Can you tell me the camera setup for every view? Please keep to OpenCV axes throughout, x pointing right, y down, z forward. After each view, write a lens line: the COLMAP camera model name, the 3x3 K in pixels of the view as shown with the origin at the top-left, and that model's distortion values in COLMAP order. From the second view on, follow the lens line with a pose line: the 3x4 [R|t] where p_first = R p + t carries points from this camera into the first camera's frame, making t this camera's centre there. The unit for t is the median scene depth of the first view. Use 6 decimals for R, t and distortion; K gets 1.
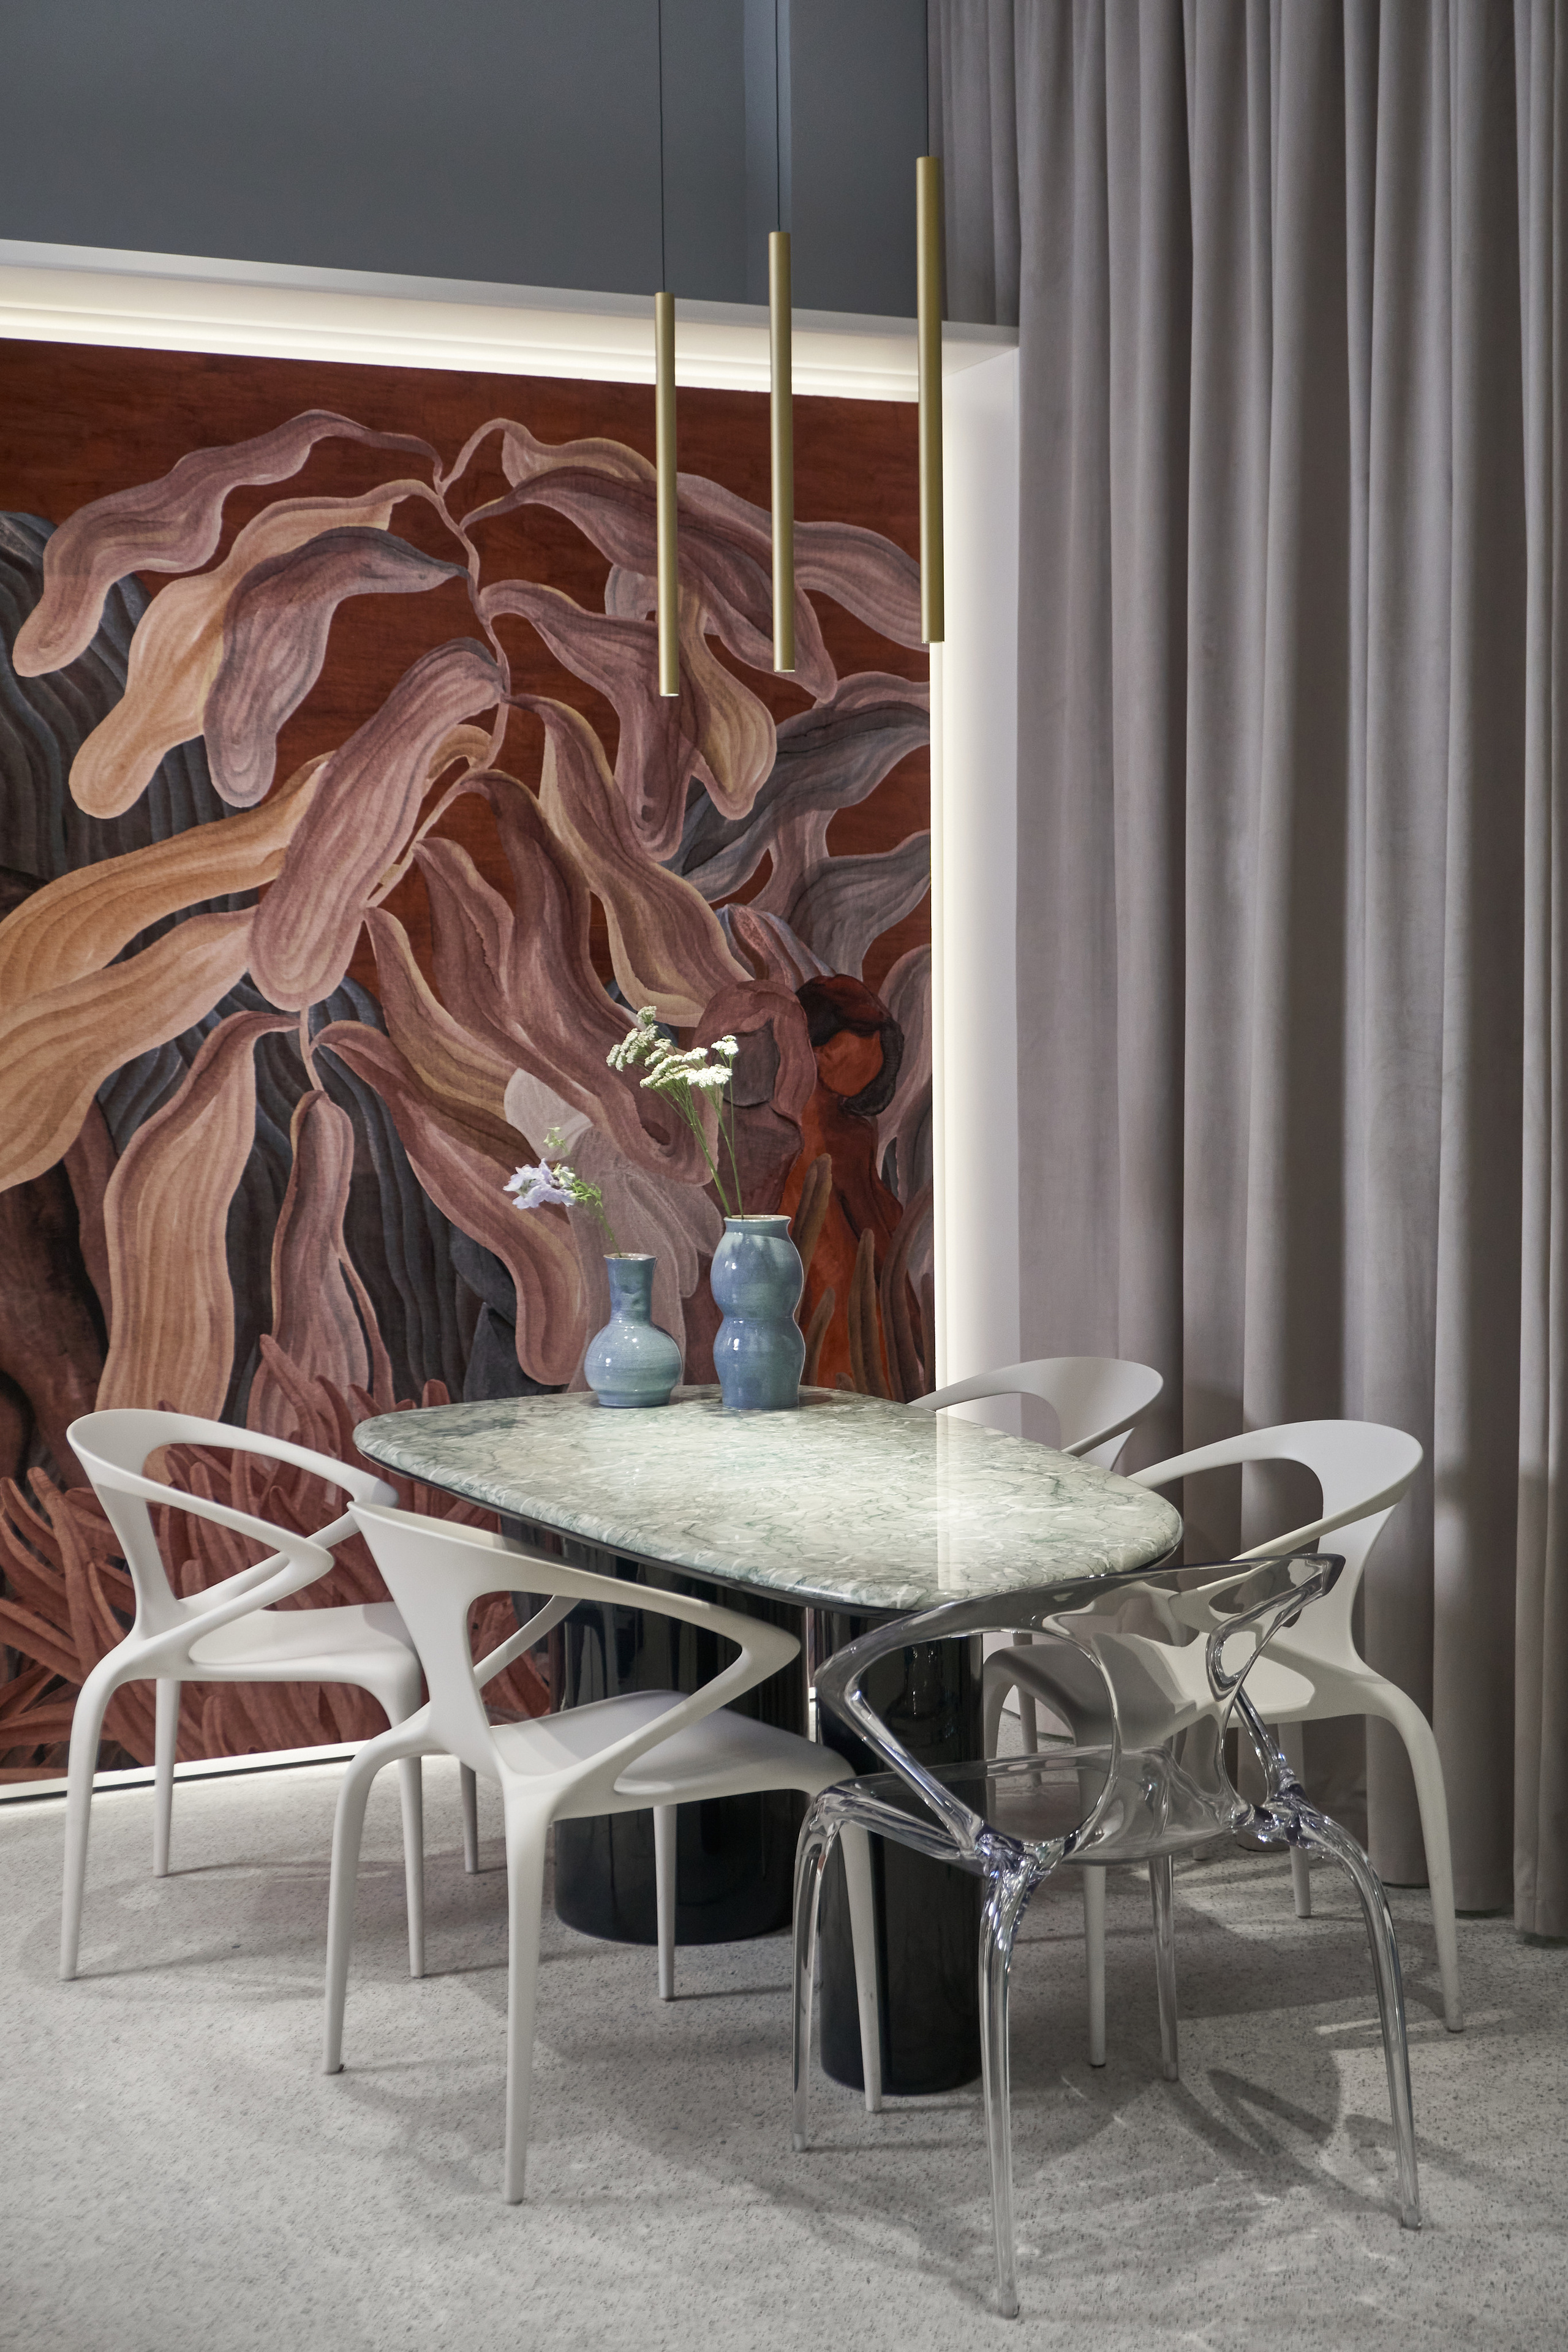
lens RADIAL K [[3246.1, 0, 793.2], [0, 3246.1, 1194.8], [0, 0, 1]] dist [0.013196, 0.000000]
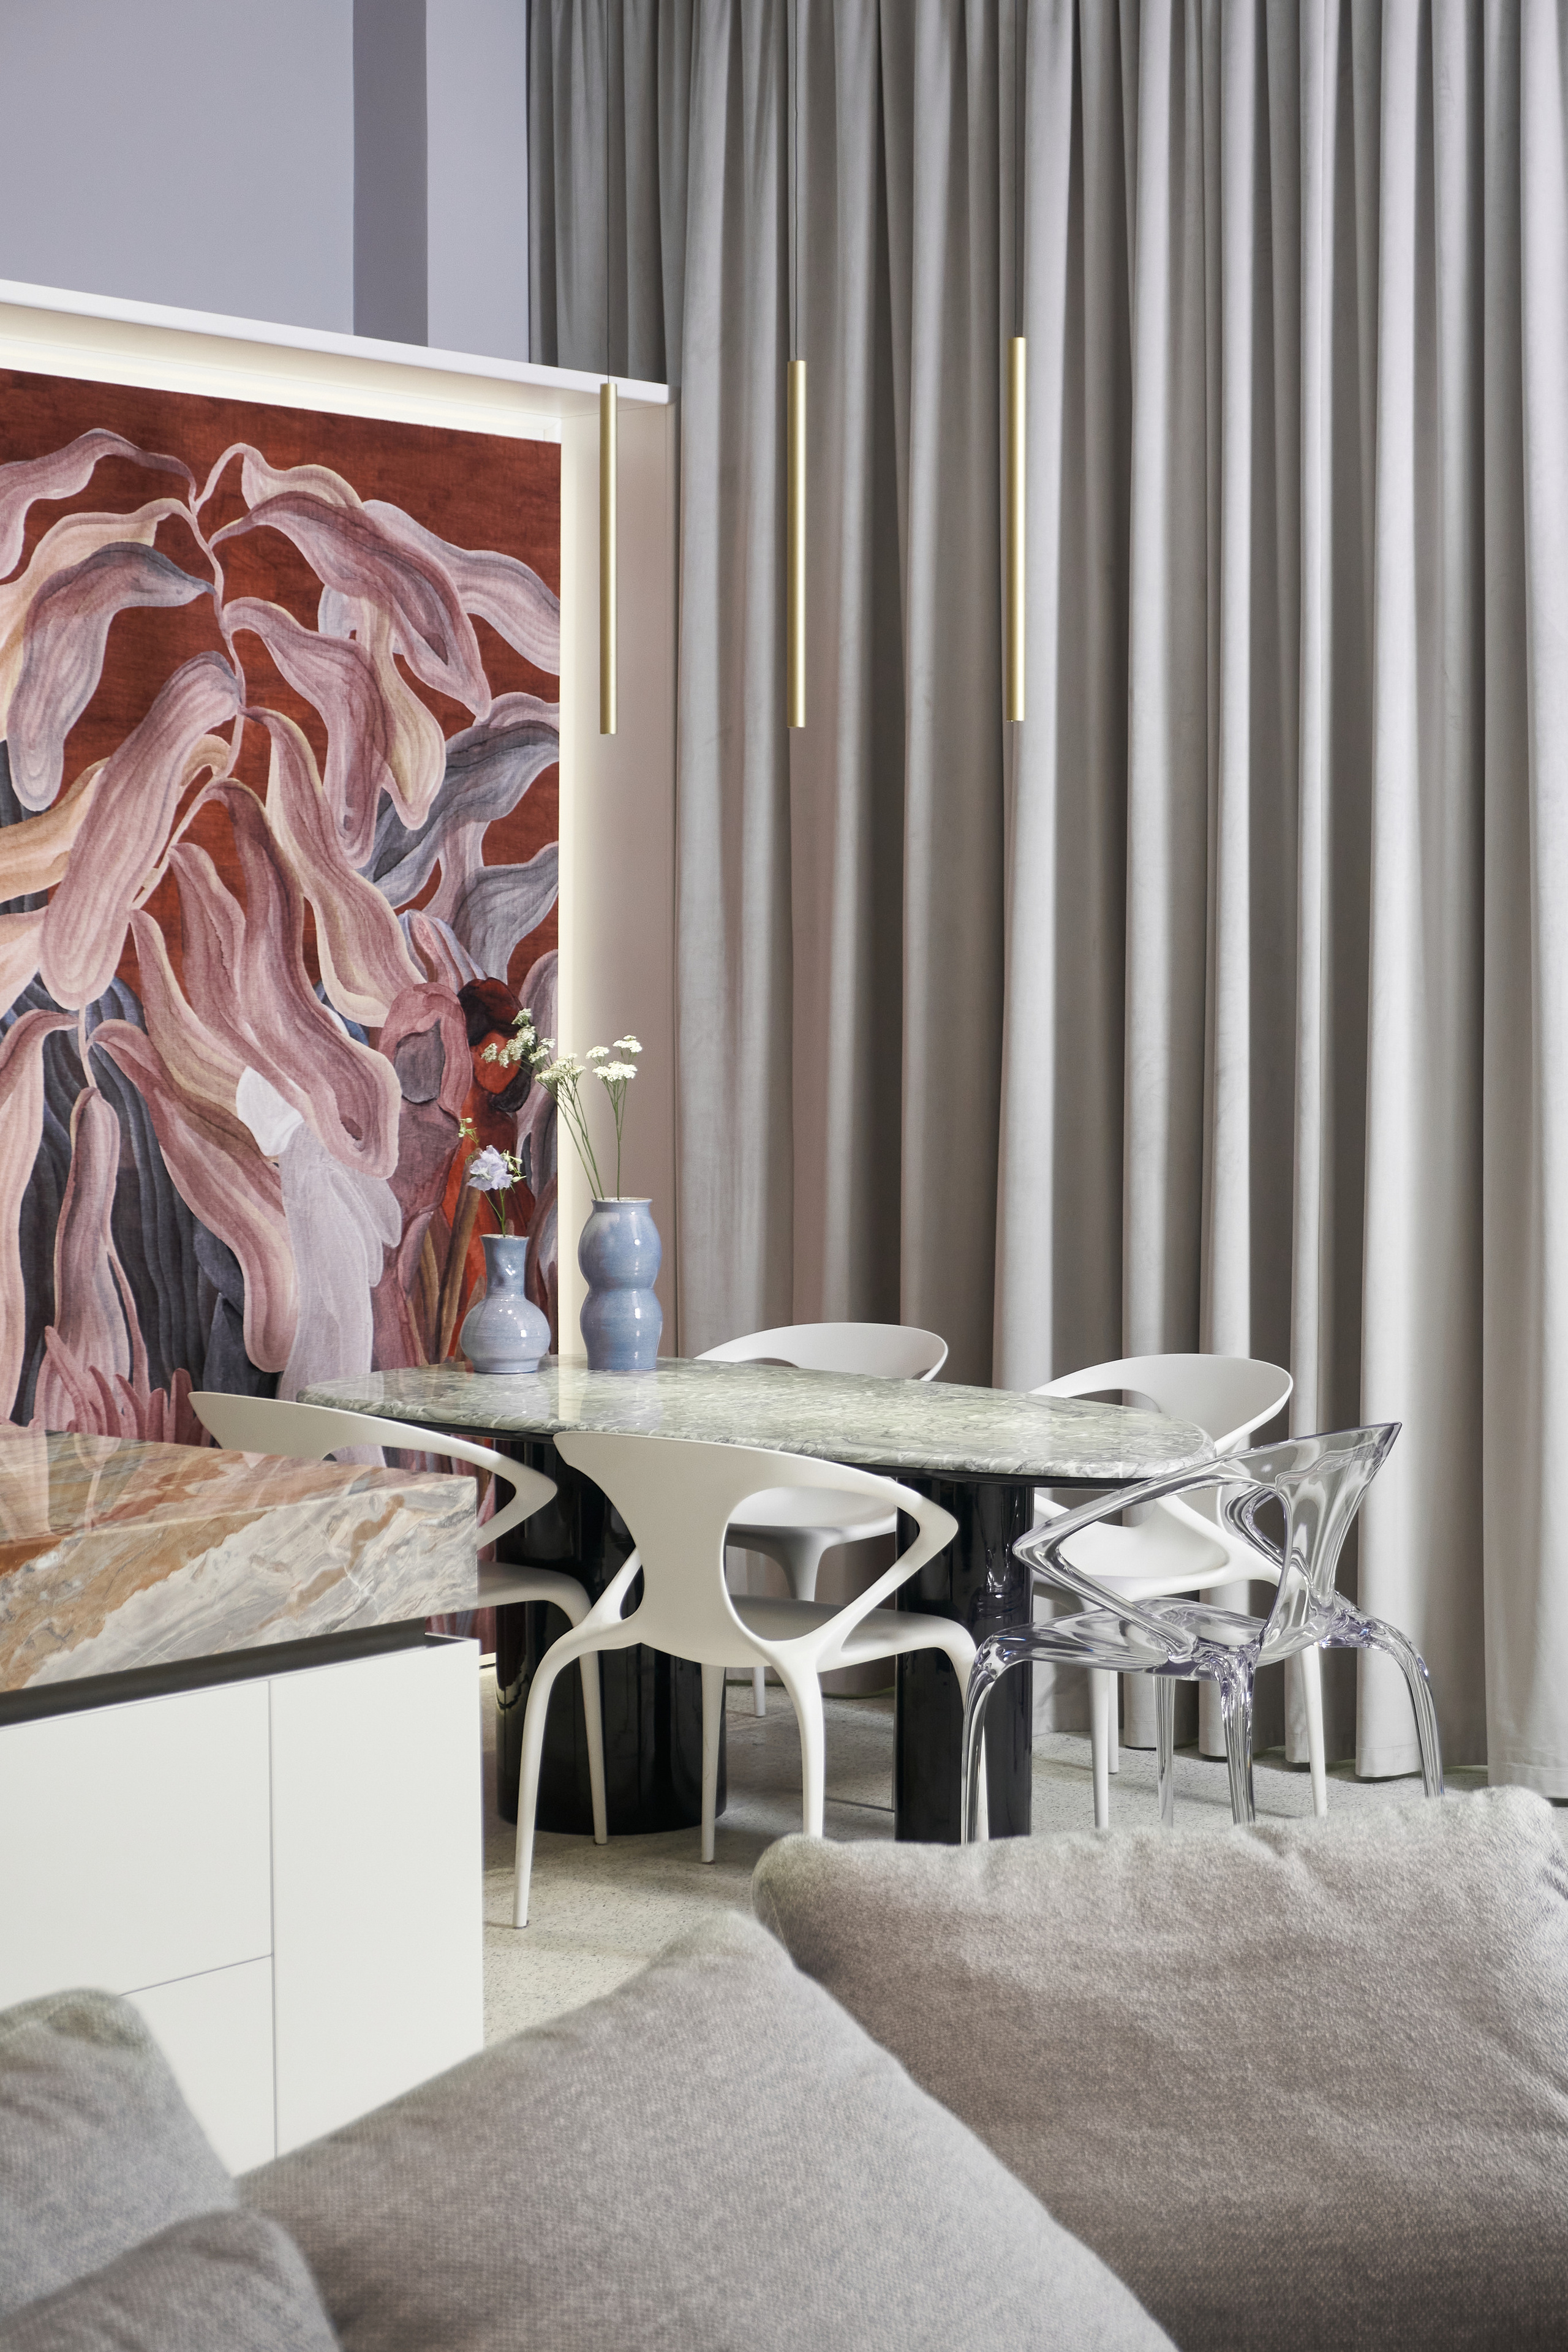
lens RADIAL K [[4007.3, 0, 660.0], [0, 4007.3, 1193.9], [0, 0, 1]] dist [-0.072839, 0.000000]
pose [[0.919317, -0.010280, 0.393382, -0.465218], [0.013675, 0.999890, -0.005828, 0.010976], [-0.393279, 0.010738, 0.919356, -0.224324]]
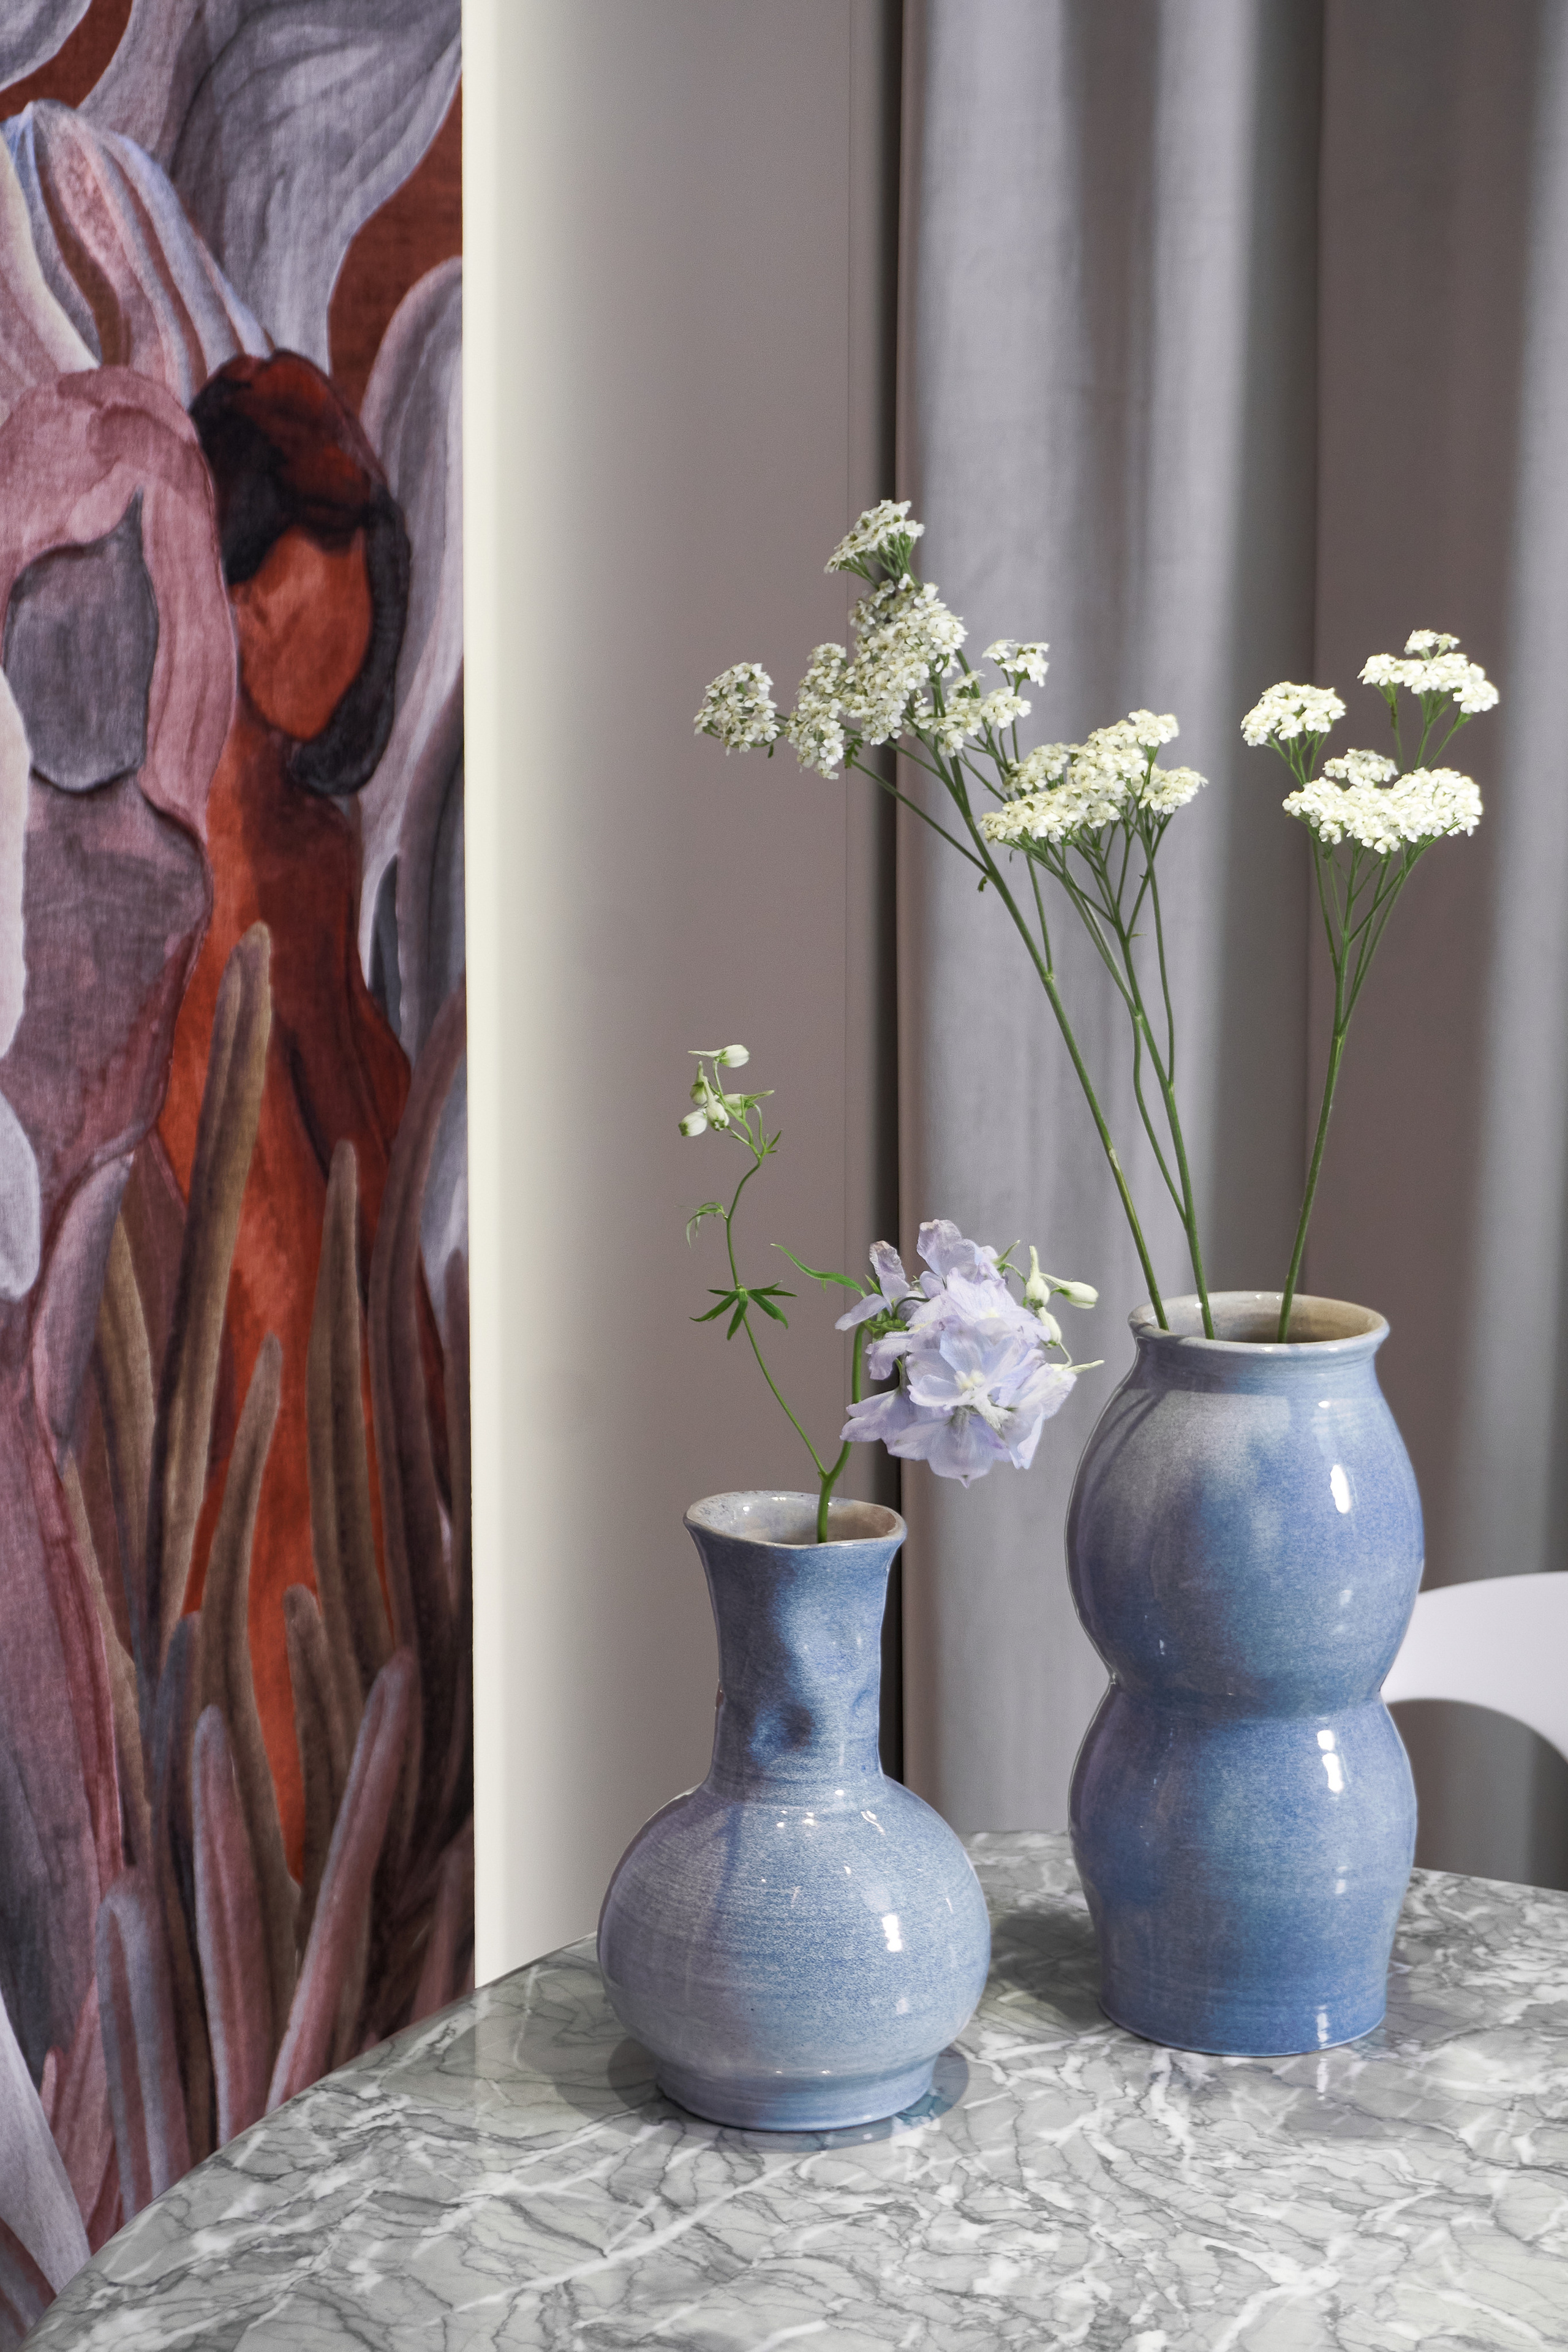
lens RADIAL K [[4543.8, 0, 789.6], [0, 4543.8, 1157.9], [0, 0, 1]] dist [0.069406, 0.000000]
pose [[0.806022, -0.090799, 0.584879, -0.219486], [0.023166, 0.992246, 0.122114, -0.044886], [-0.591431, -0.084878, 0.801876, 0.636193]]
